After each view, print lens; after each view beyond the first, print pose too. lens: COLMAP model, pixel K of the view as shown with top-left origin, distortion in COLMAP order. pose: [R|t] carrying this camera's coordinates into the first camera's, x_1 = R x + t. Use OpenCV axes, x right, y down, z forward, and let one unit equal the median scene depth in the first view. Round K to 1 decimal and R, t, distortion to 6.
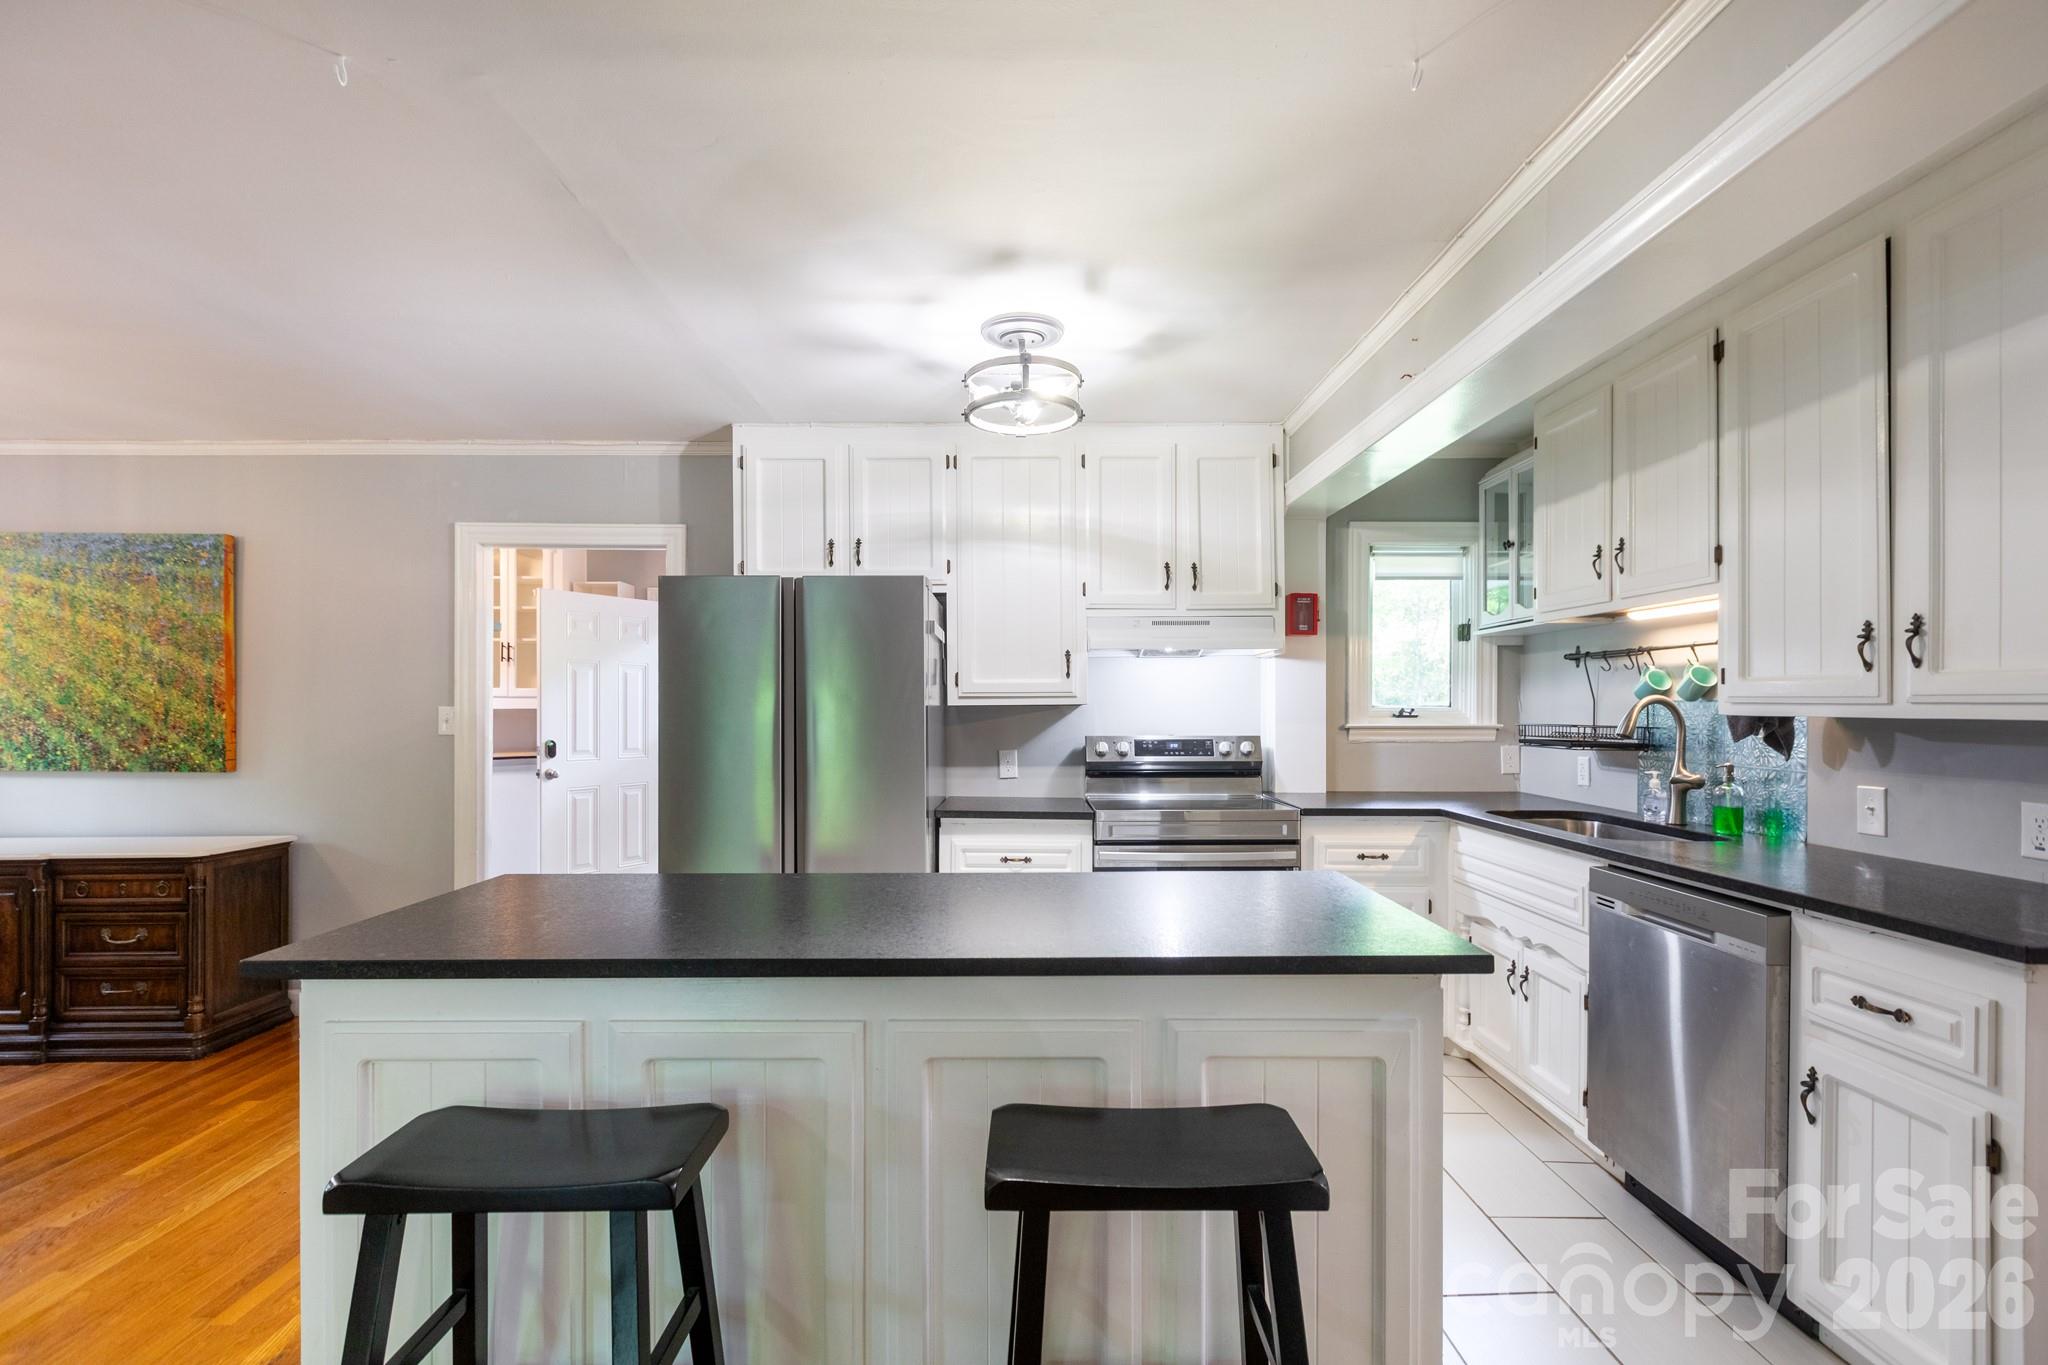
lens RADIAL K [[933.2, 0, 1021.9], [0, 933.2, 713.0], [0, 0, 1]] dist [0.001331, -0.000537]
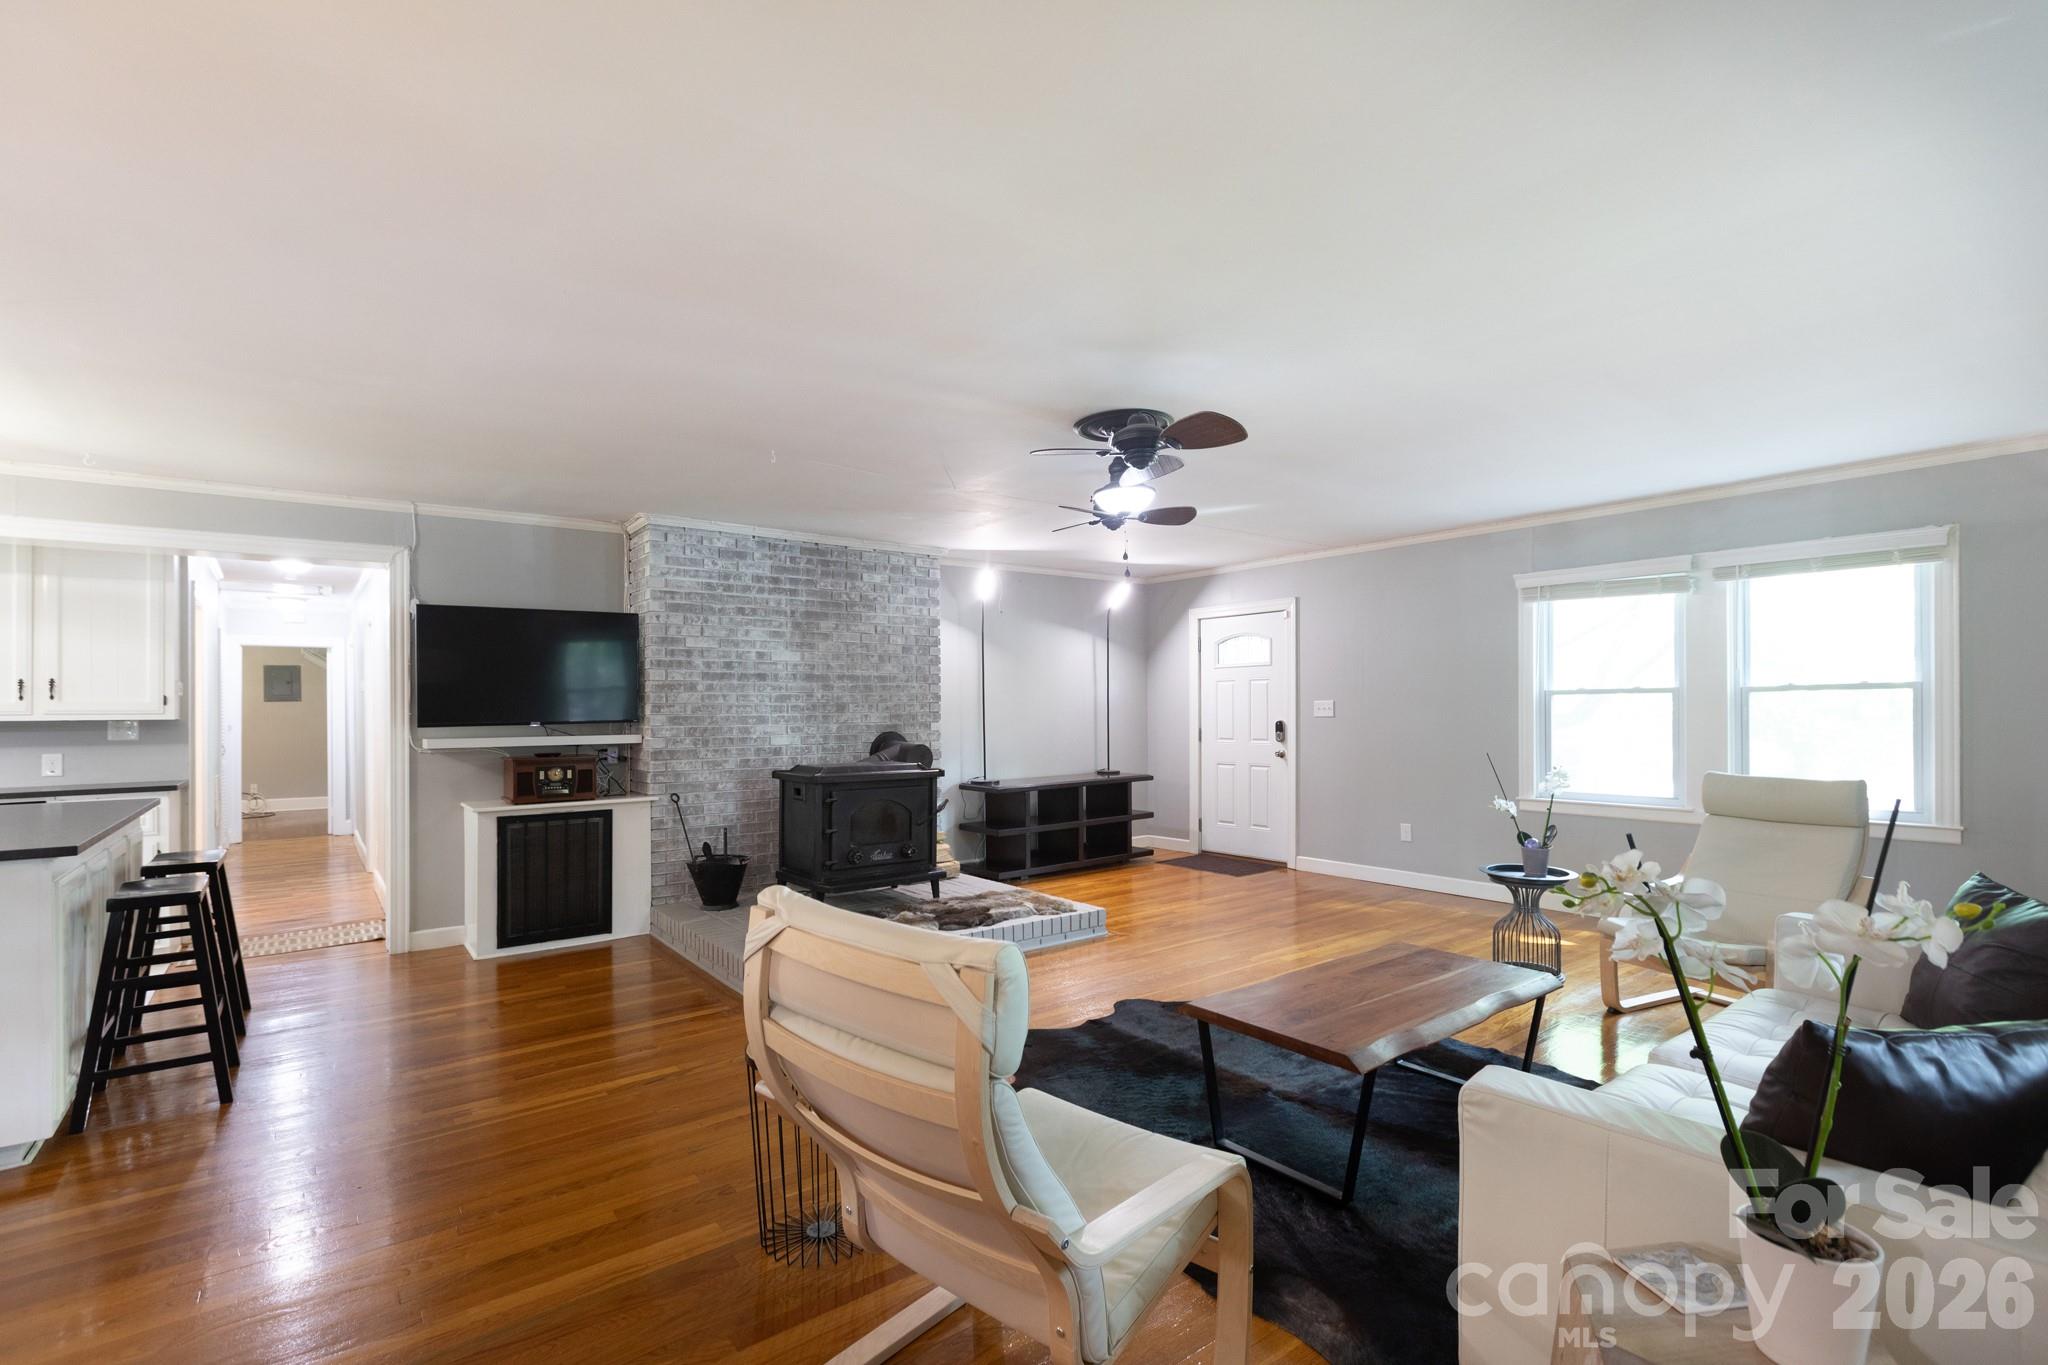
lens RADIAL K [[938.0, 0, 1017.5], [0, 938.0, 697.1], [0, 0, 1]] dist [0.003342, 0.000488]
pose [[-0.590035, 0.015338, 0.807232, -1.321865], [0.014430, 0.999860, -0.008451, 0.001643], [-0.807249, 0.006662, -0.590174, 0.209701]]
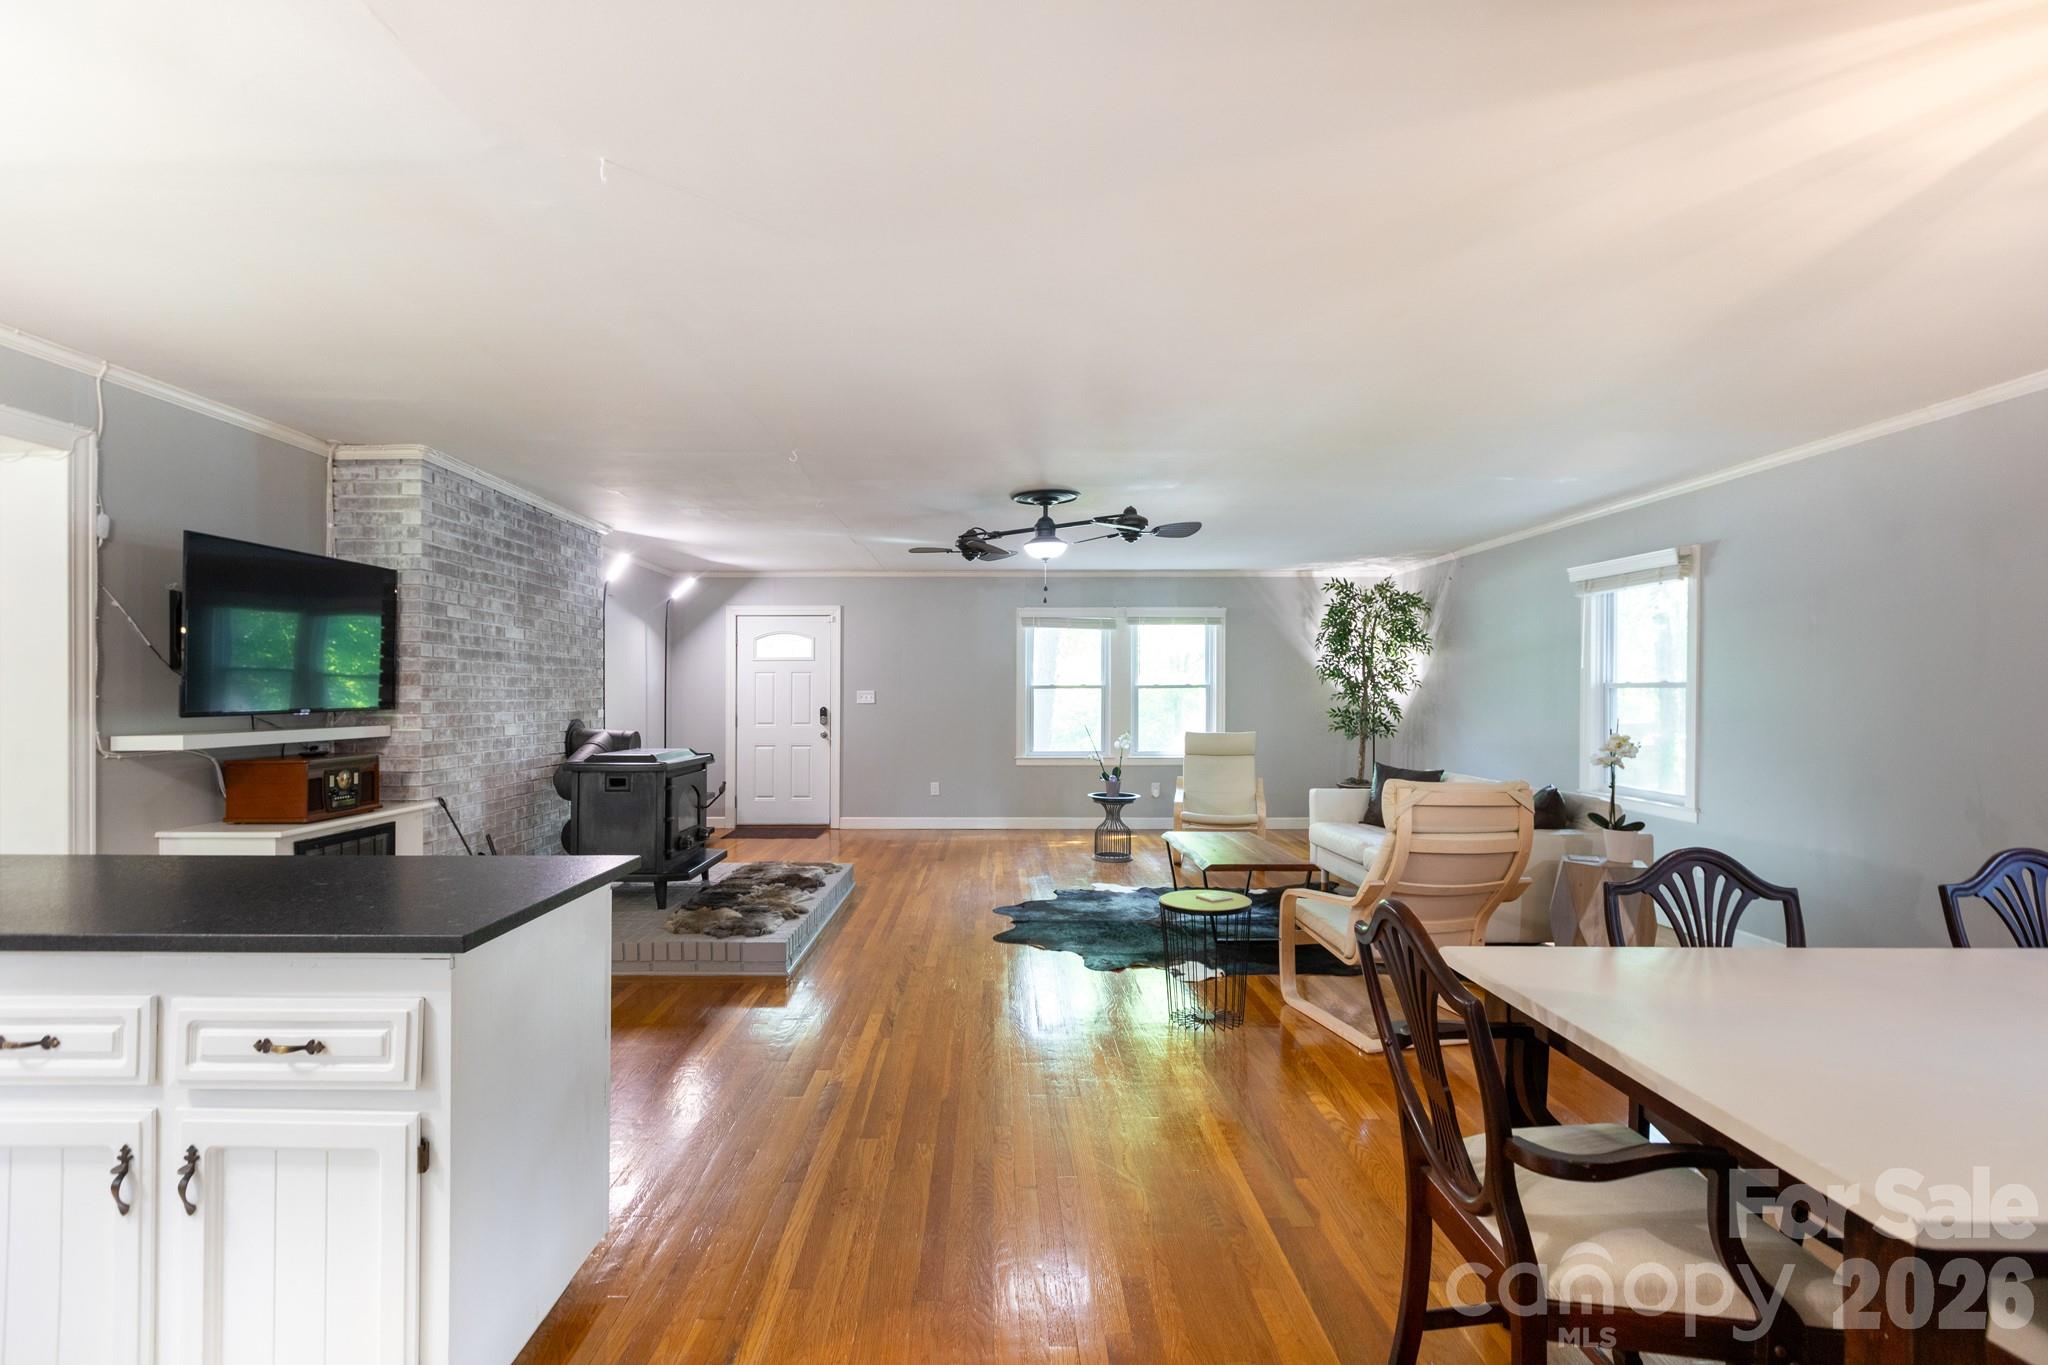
lens RADIAL K [[931.7, 0, 1005.5], [0, 931.7, 689.3], [0, 0, 1]] dist [0.001473, 0.000613]
pose [[-0.999886, 0.002810, 0.014820, -0.549433], [0.002824, 0.999996, 0.000957, -0.003463], [-0.014817, 0.000998, -0.999890, 0.948185]]
